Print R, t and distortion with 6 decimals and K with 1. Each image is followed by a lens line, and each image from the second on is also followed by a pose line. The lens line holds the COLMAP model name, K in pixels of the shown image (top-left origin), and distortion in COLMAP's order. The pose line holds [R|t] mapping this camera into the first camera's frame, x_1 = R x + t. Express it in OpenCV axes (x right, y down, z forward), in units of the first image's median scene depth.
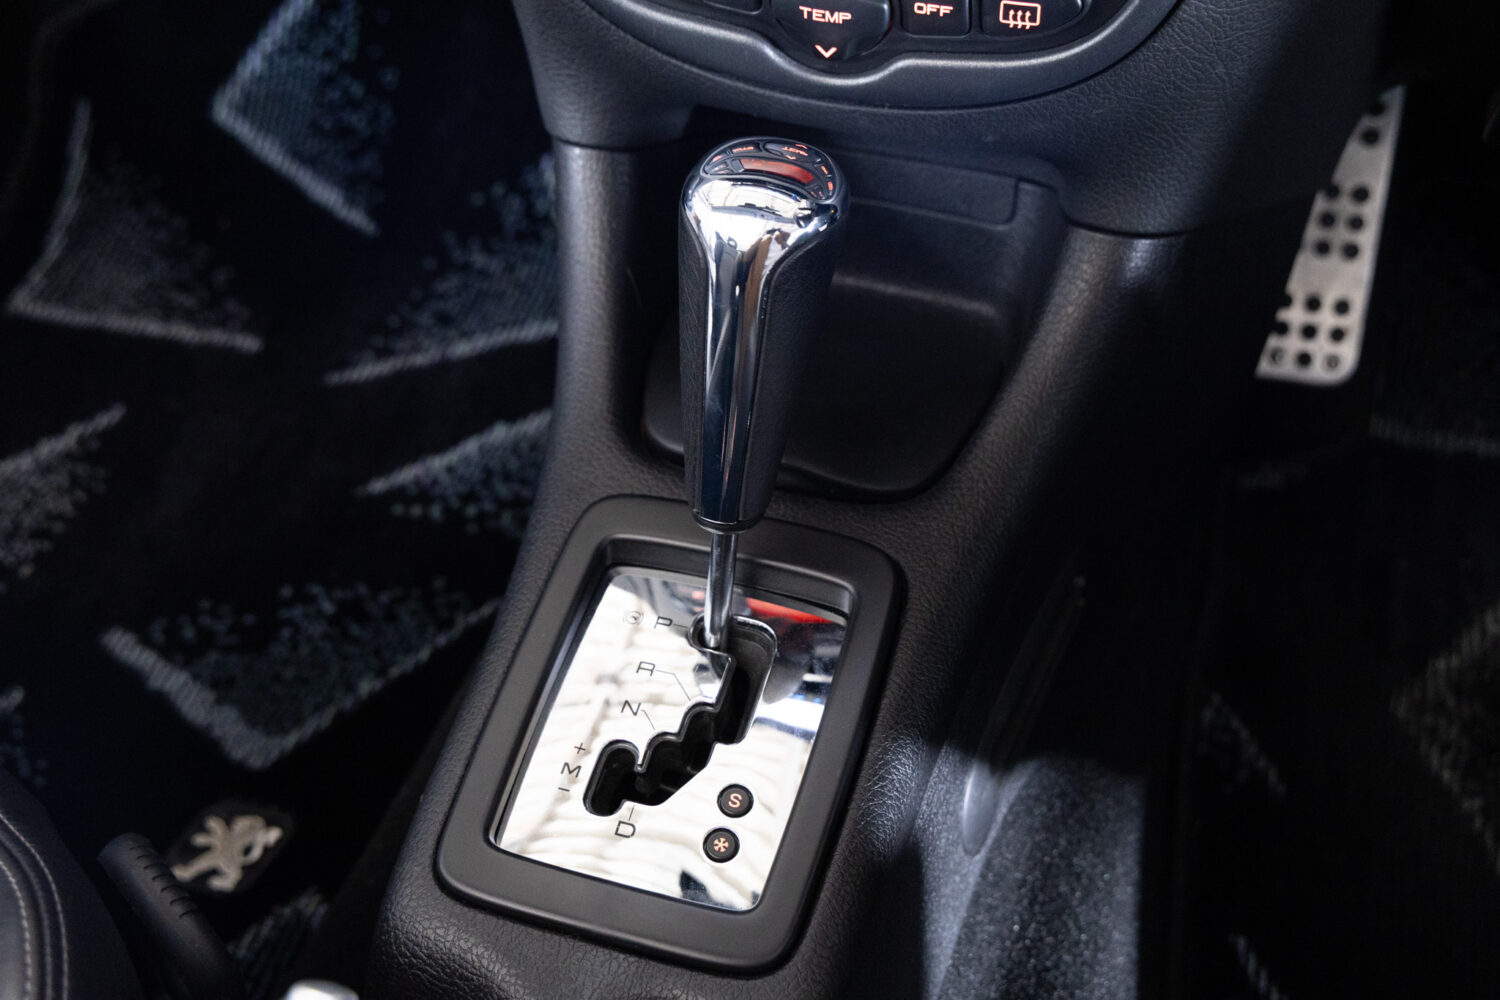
lens RADIAL K [[1774.8, 0, 749.7], [0, 1774.8, 504.7], [0, 0, 1]] dist [0.046400, 0.000000]
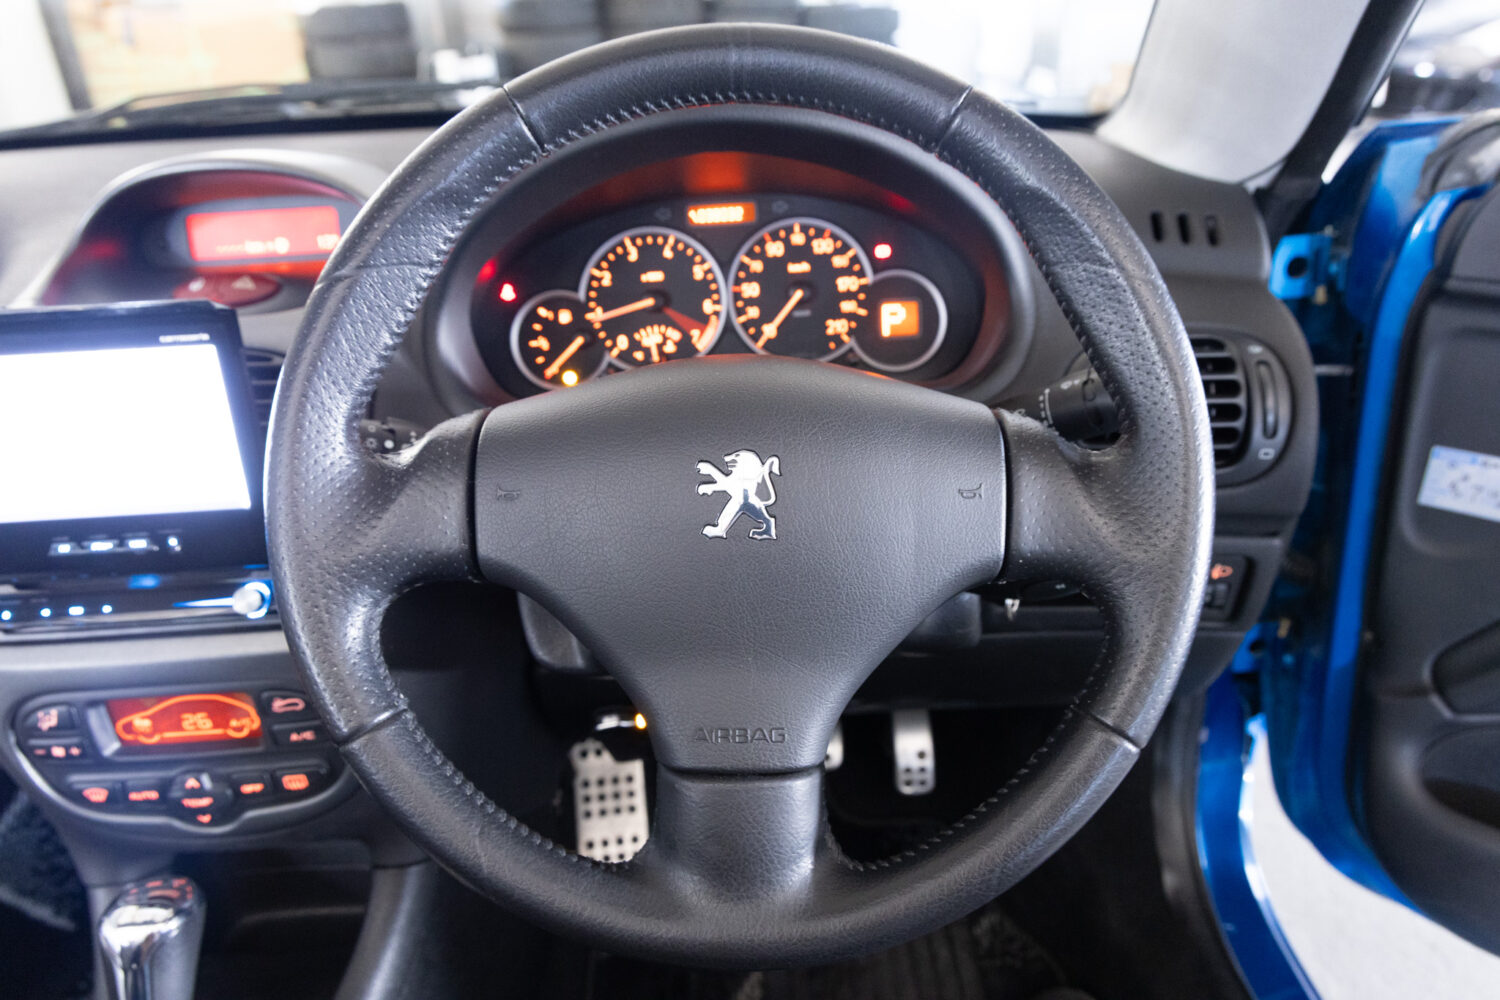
lens RADIAL K [[1065.4, 0, 754.4], [0, 1065.4, 505.2], [0, 0, 1]] dist [0.006256, 0.000464]
pose [[0.948518, -0.157409, 0.274840, 0.198113], [0.252220, 0.900261, -0.354846, 0.002270], [-0.191571, 0.405898, 0.893615, -0.171867]]
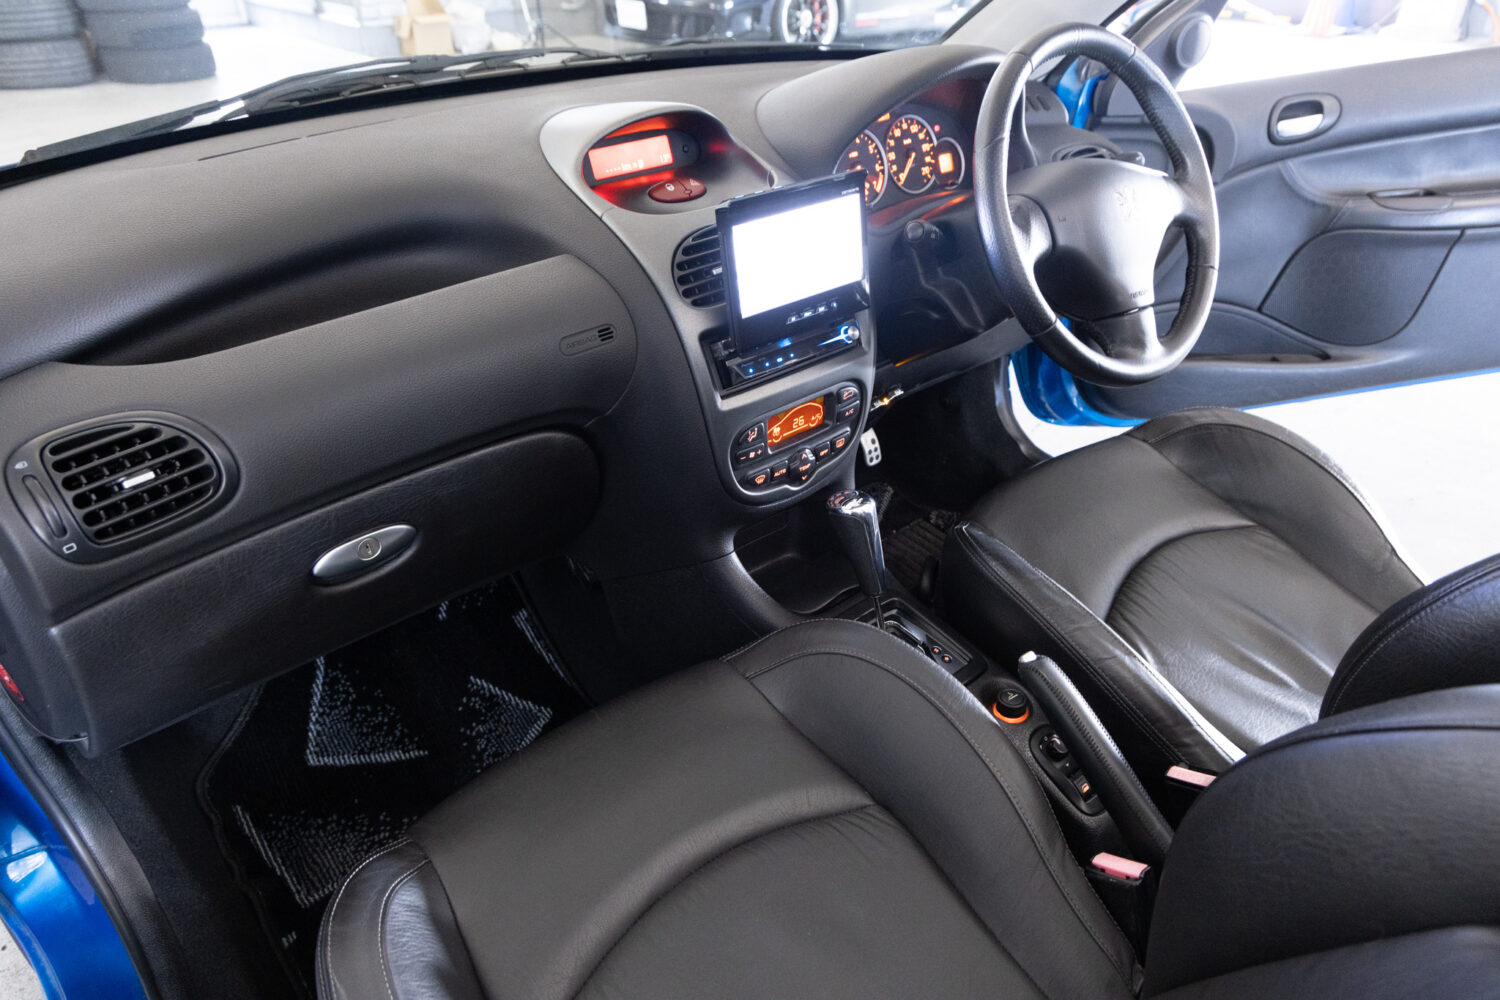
lens RADIAL K [[1003.1, 0, 770.9], [0, 1003.1, 502.5], [0, 0, 1]] dist [-0.000146, -0.008496]
pose [[0.530141, -0.431133, 0.730120, -0.833171], [0.631308, 0.775532, -0.000445, -0.146636], [-0.566039, 0.461167, 0.683319, -0.167341]]
